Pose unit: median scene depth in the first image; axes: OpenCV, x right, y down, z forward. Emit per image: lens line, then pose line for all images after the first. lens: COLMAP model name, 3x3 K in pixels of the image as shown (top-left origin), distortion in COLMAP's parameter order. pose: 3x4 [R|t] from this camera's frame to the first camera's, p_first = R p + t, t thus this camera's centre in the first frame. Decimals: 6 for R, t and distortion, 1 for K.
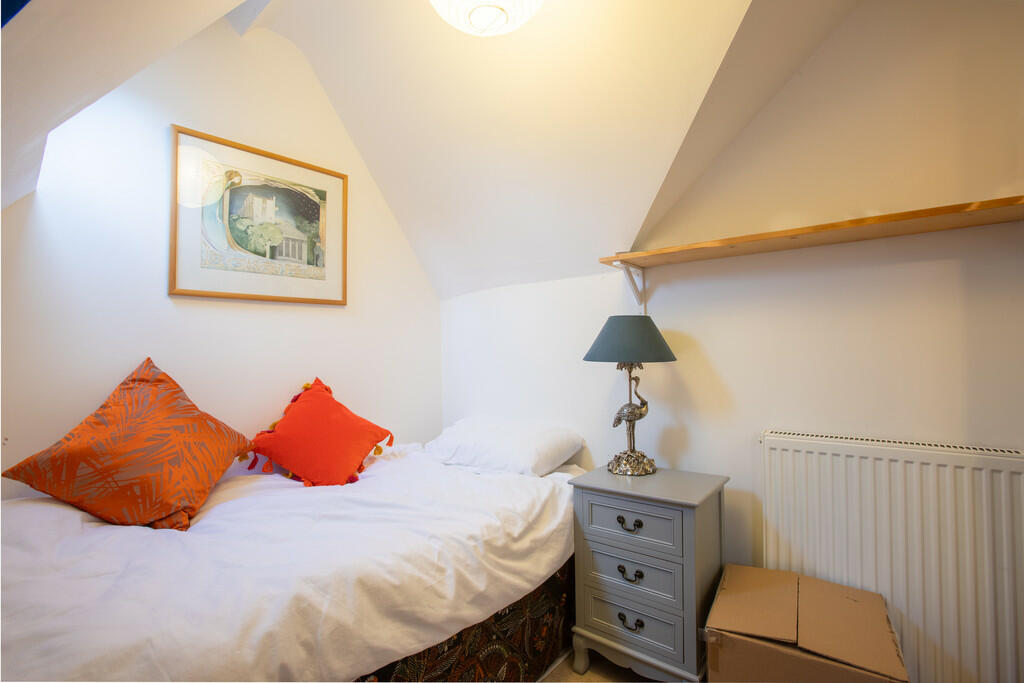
lens RADIAL K [[465.6, 0, 496.1], [0, 465.6, 339.5], [0, 0, 1]] dist [-0.058232, 0.015131]
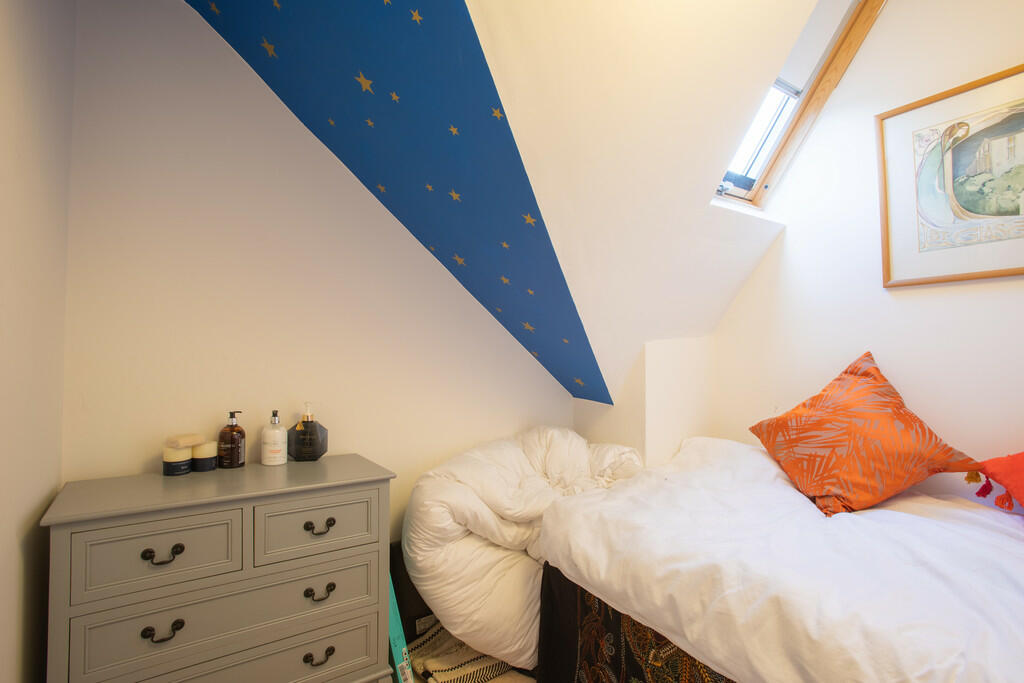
lens RADIAL K [[465.6, 0, 496.1], [0, 465.6, 339.5], [0, 0, 1]] dist [-0.058232, 0.015131]
pose [[-0.273029, -0.012519, -0.961924, 0.419154], [0.032444, 0.999227, -0.022214, 0.006750], [0.961459, -0.037274, -0.272412, 0.419627]]
